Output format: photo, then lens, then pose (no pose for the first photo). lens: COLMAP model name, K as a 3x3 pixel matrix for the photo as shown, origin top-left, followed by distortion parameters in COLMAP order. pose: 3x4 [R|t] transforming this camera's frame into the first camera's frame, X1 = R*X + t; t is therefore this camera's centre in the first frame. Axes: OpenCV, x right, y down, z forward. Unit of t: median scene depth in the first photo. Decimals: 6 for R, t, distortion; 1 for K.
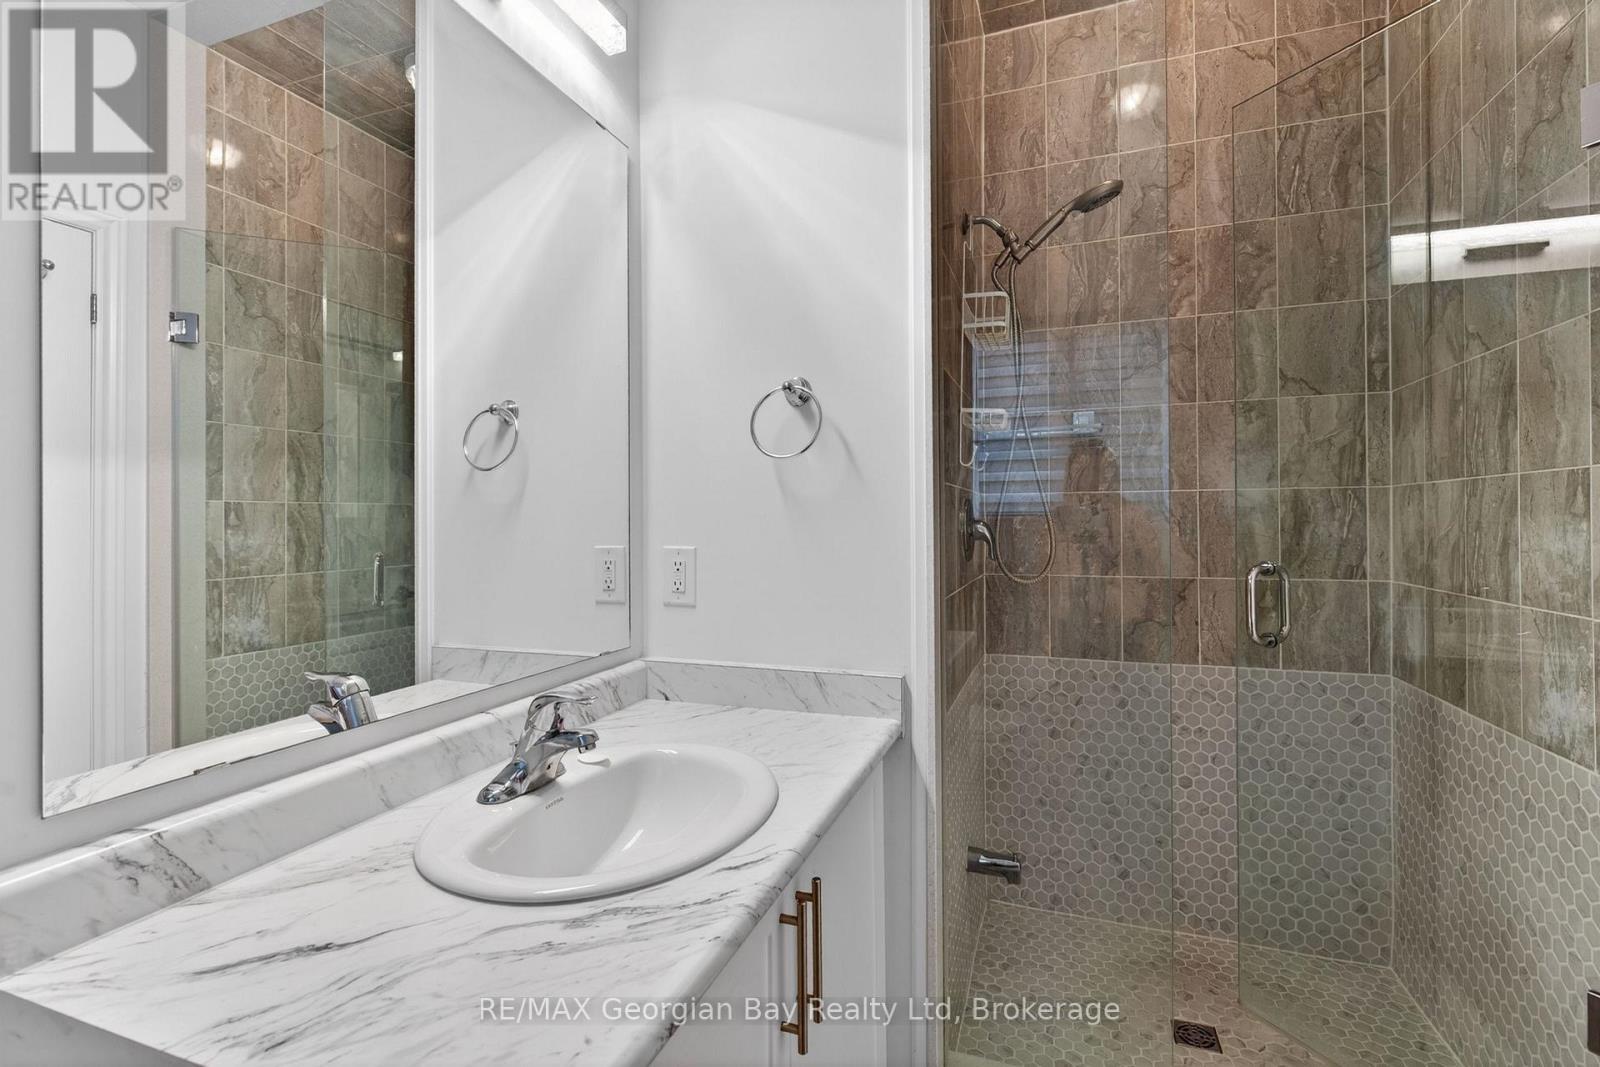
lens RADIAL K [[744.7, 0, 797.7], [0, 744.7, 522.4], [0, 0, 1]] dist [-0.000140, -0.000495]
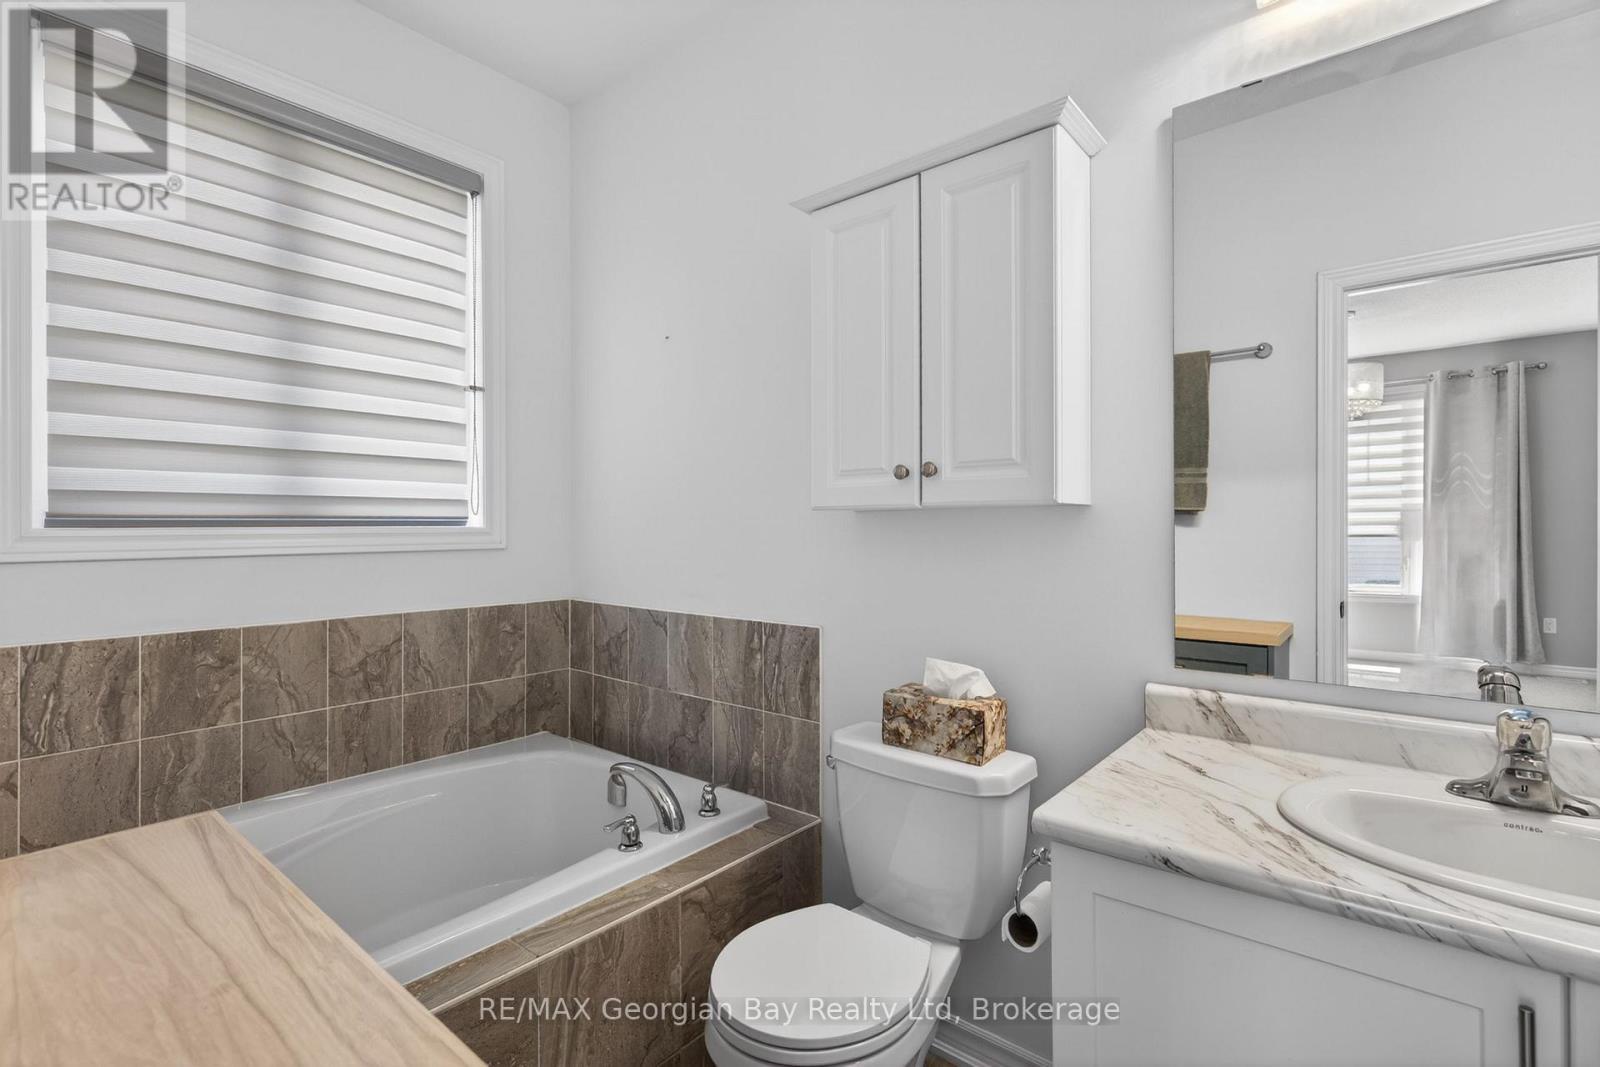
lens RADIAL K [[744.7, 0, 797.7], [0, 744.7, 522.4], [0, 0, 1]] dist [-0.000140, -0.000495]
pose [[-0.334909, -0.001778, -0.942249, 1.243469], [-0.001434, 0.999998, -0.001377, -0.007289], [0.942249, 0.000890, -0.334911, 0.654417]]
